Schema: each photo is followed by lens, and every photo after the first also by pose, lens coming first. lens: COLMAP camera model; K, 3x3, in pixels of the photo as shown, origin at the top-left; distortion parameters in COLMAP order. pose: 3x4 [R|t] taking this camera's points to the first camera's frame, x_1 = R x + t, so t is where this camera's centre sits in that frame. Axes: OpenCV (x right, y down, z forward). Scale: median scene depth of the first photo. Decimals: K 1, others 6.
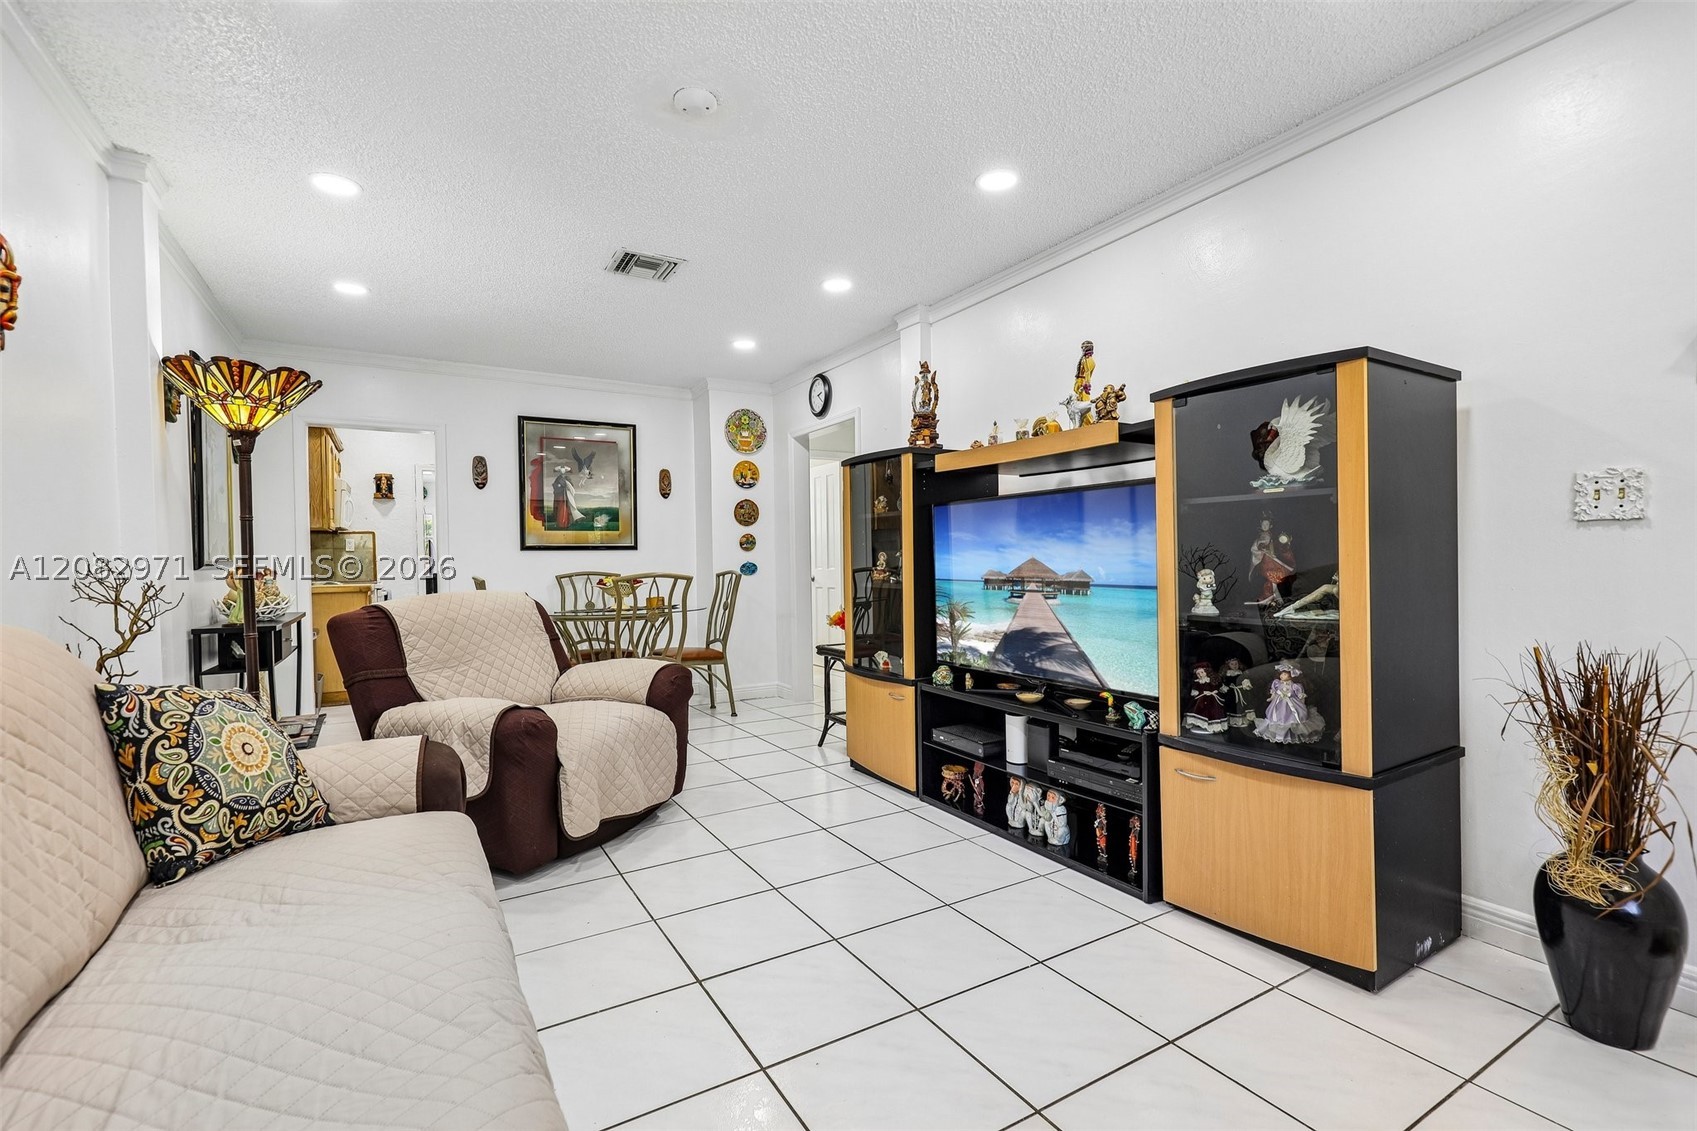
lens RADIAL K [[771.2, 0, 856.8], [0, 771.2, 568.0], [0, 0, 1]] dist [0.002094, -0.000760]
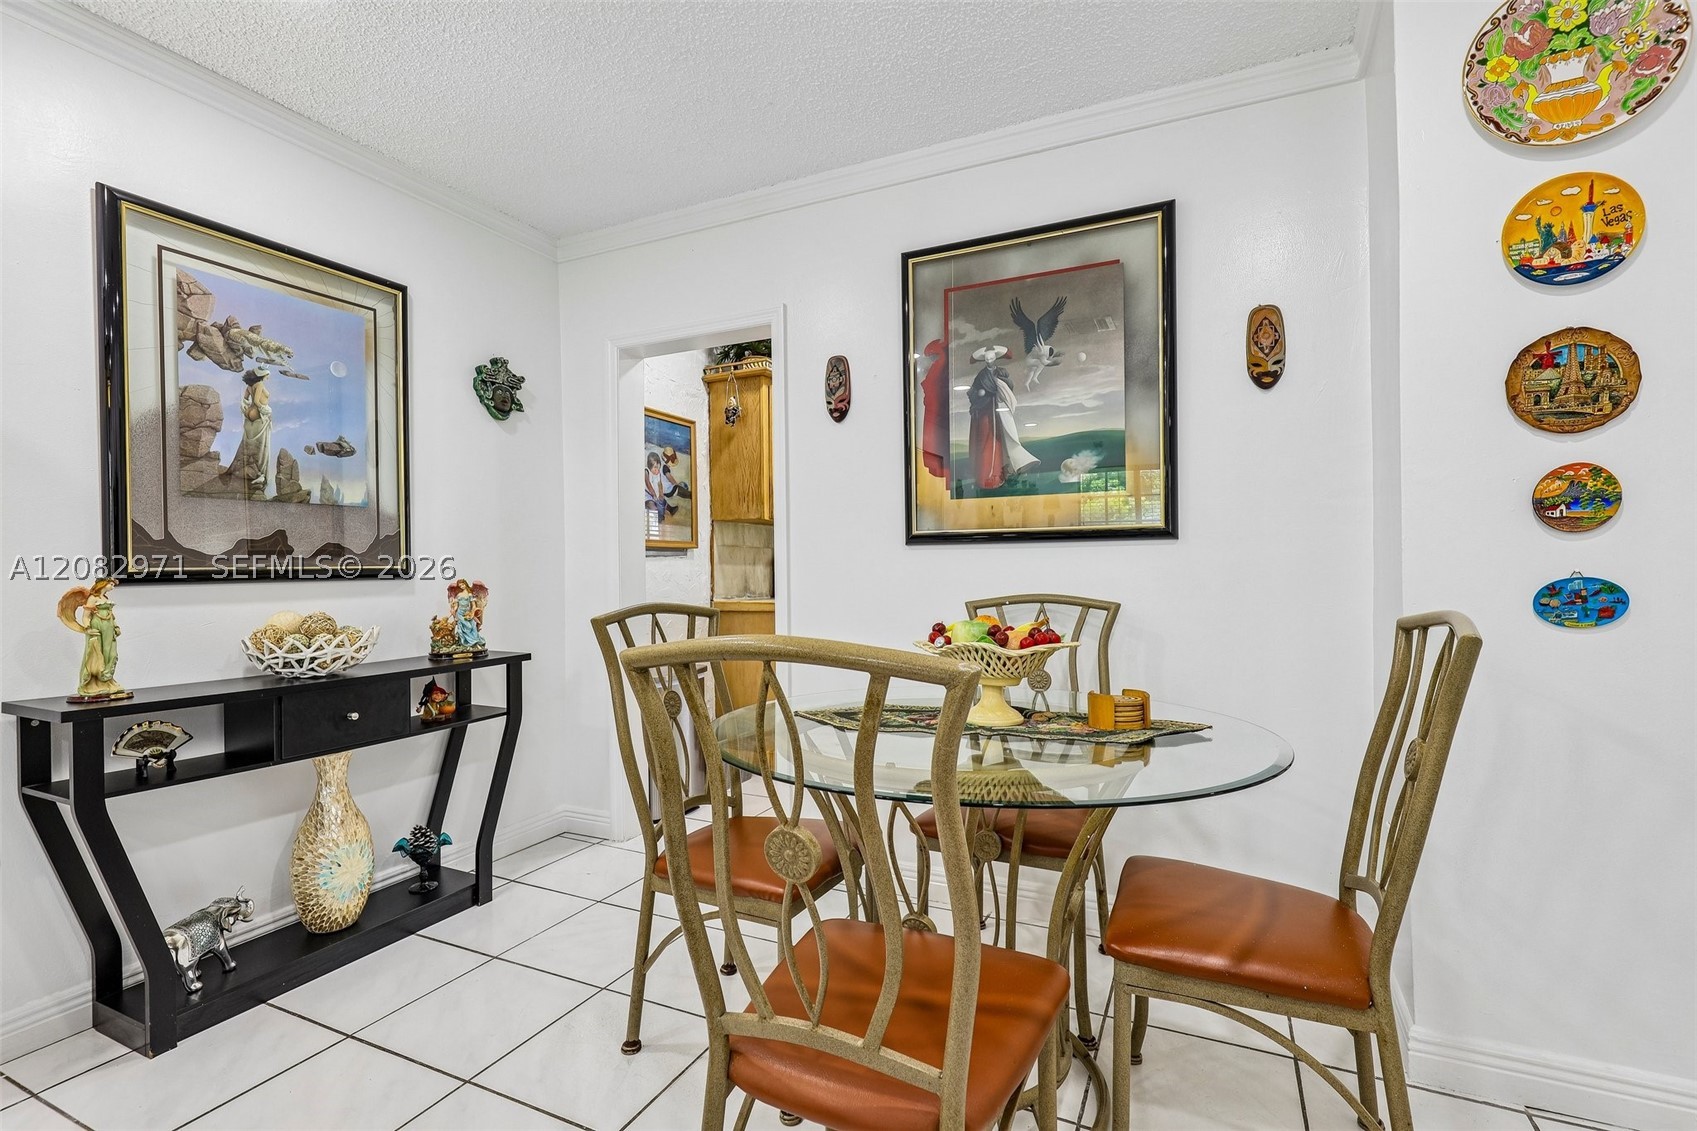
lens RADIAL K [[771.2, 0, 864.1], [0, 771.2, 570.1], [0, 0, 1]] dist [0.002094, -0.000760]
pose [[0.563619, 0.006964, -0.826006, -0.073951], [-0.009245, 0.999955, 0.002122, -0.009385], [0.825983, 0.006441, 0.563658, 0.767947]]
